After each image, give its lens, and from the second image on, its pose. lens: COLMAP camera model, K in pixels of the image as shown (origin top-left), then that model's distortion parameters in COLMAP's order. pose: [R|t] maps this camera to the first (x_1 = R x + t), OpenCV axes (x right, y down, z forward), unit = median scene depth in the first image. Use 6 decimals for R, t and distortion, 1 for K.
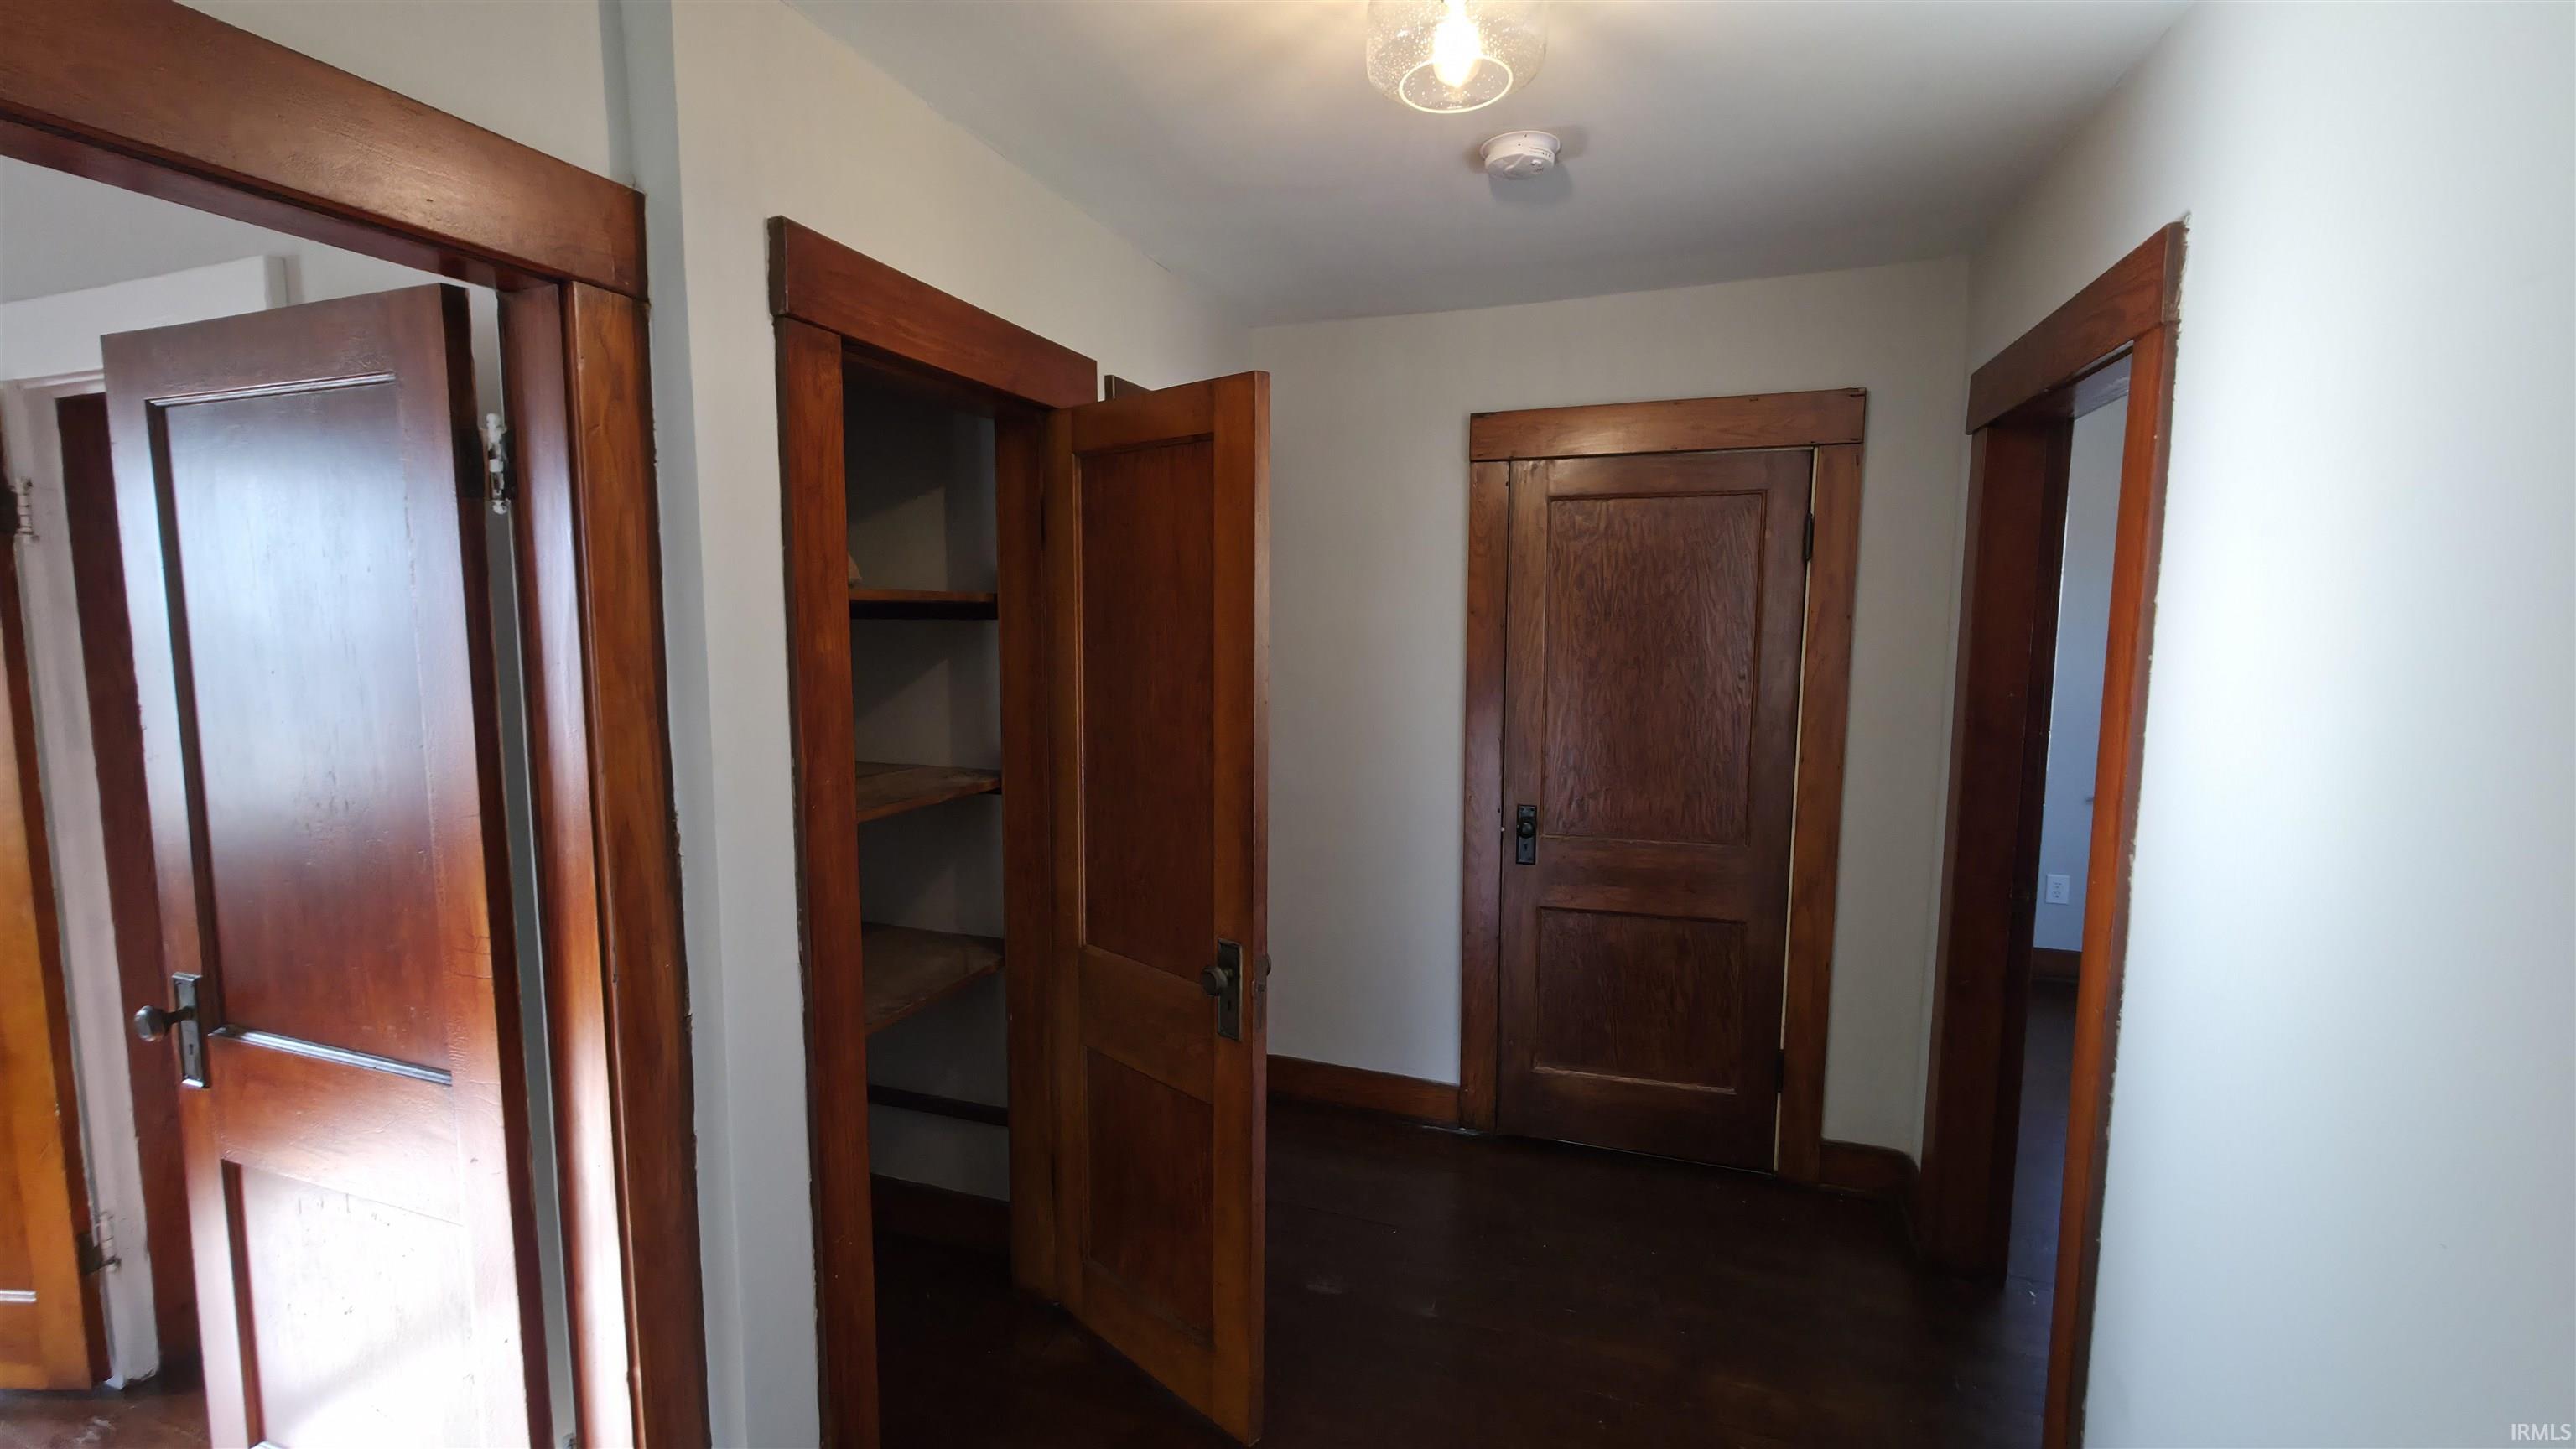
lens RADIAL K [[1034.8, 0, 1295.2], [0, 1034.8, 716.4], [0, 0, 1]] dist [0.003140, 0.000375]
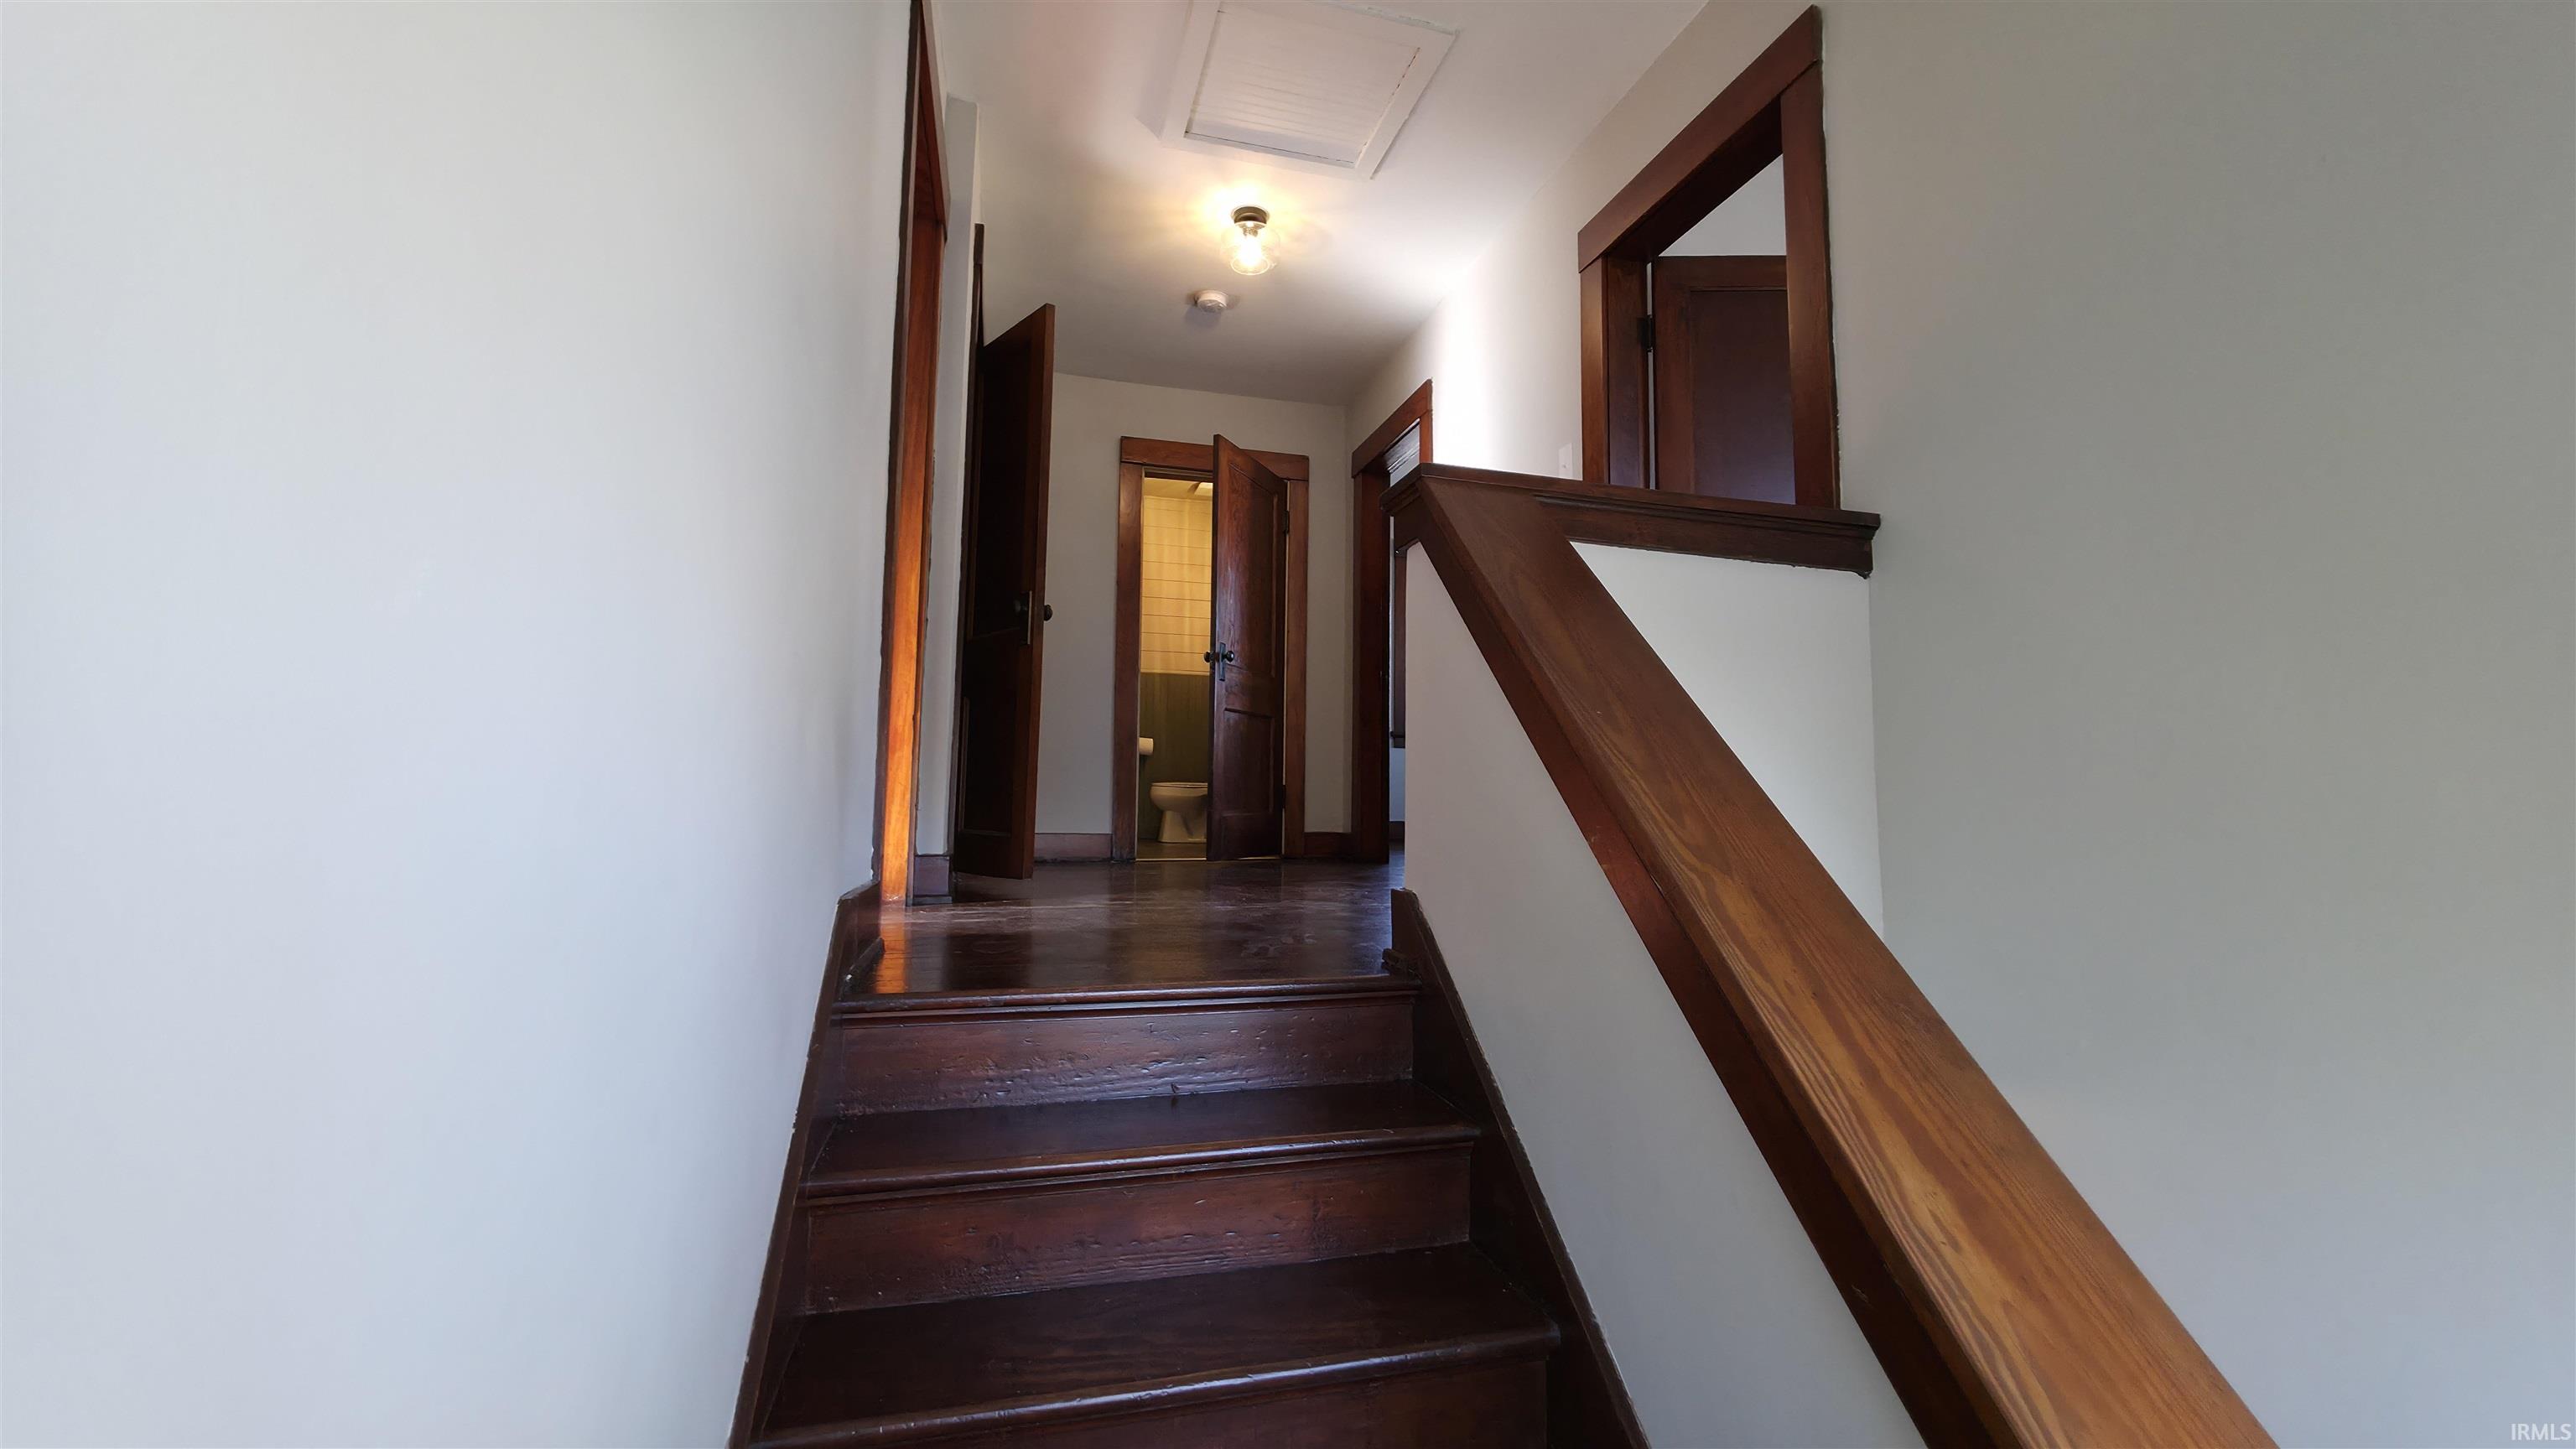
lens RADIAL K [[1034.8, 0, 1279.7], [0, 1034.8, 719.8], [0, 0, 1]] dist [0.003140, 0.000375]
pose [[0.828333, 0.045817, 0.558359, -0.633655], [0.049136, 0.986868, -0.153872, 0.523543], [-0.558077, 0.154893, 0.815204, -0.583499]]
